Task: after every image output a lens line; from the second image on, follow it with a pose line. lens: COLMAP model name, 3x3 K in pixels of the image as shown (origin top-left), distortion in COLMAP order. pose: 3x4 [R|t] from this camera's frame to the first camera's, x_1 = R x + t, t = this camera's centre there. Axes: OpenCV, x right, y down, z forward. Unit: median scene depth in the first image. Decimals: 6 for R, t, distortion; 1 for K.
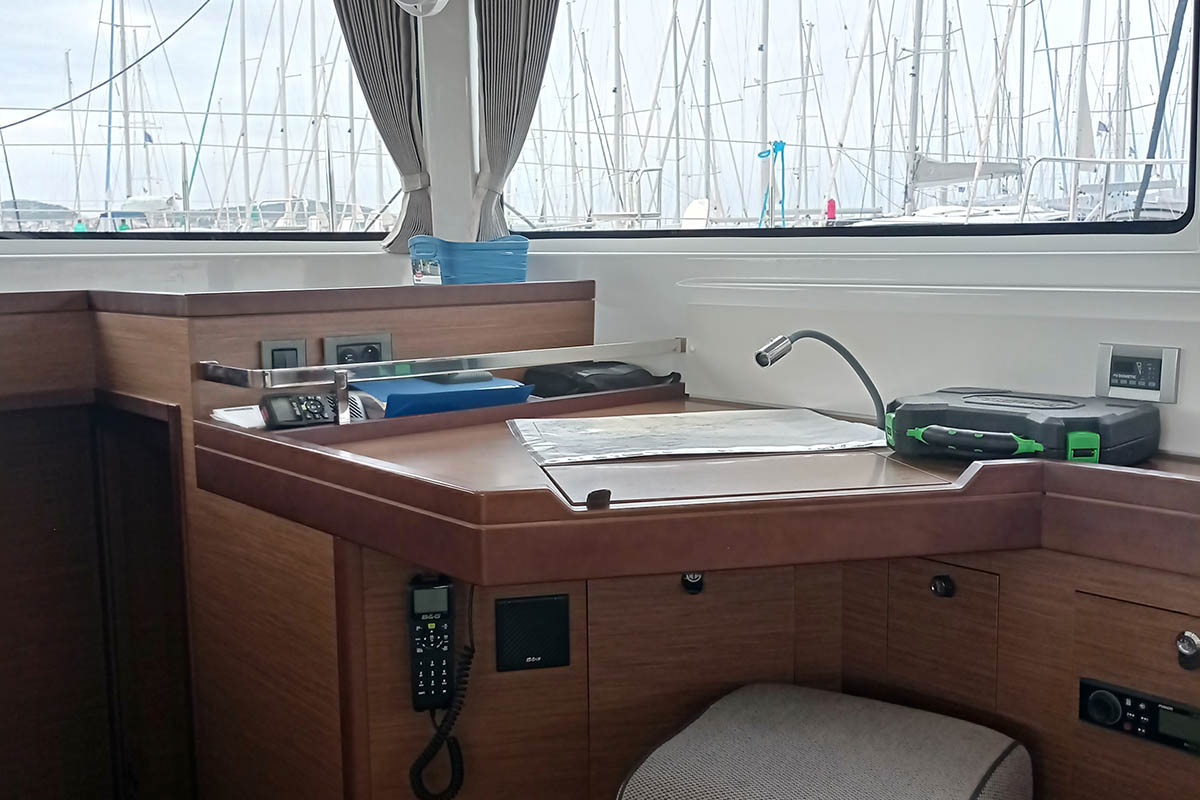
lens RADIAL K [[1181.6, 0, 586.1], [0, 1181.6, 396.3], [0, 0, 1]] dist [0.053427, -0.170815]
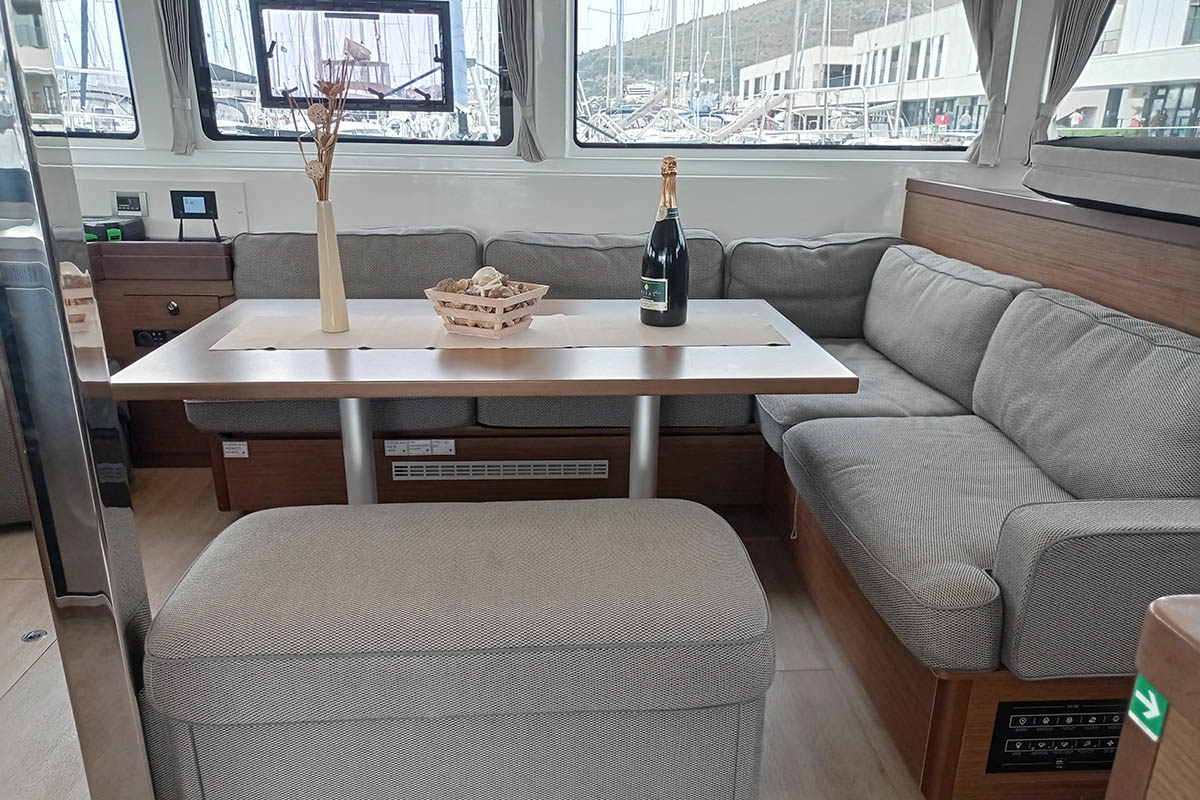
lens RADIAL K [[897.0, 0, 596.7], [0, 897.0, 430.9], [0, 0, 1]] dist [0.018401, -0.009462]
pose [[0.600565, -0.234740, 0.764342, -0.477119], [0.070172, 0.967720, 0.242064, 0.051743], [-0.796491, -0.091740, 0.597651, -0.895482]]
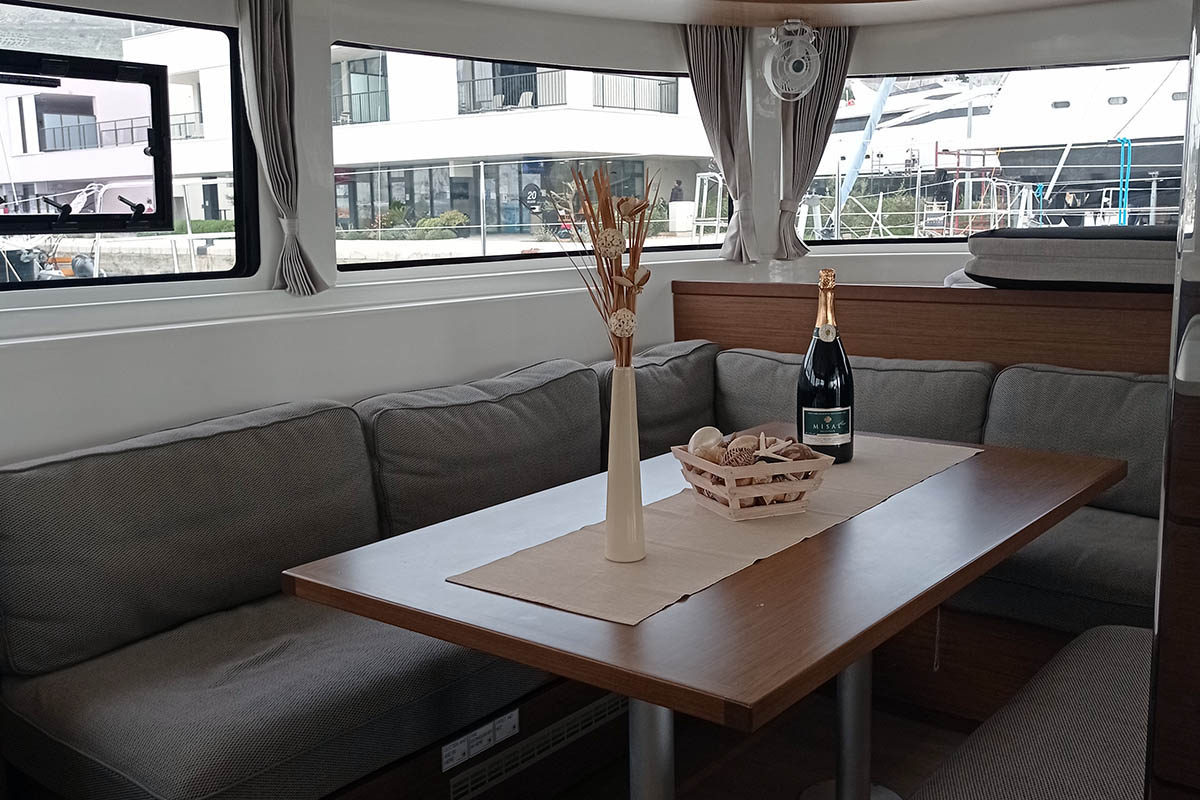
lens RADIAL K [[1181.6, 0, 586.1], [0, 1181.6, 396.3], [0, 0, 1]] dist [0.053427, -0.170815]
pose [[-0.199704, -0.127717, 0.971497, -0.719592], [0.141364, 0.977341, 0.157545, -0.126171], [-0.969605, 0.168797, -0.177125, 0.392848]]
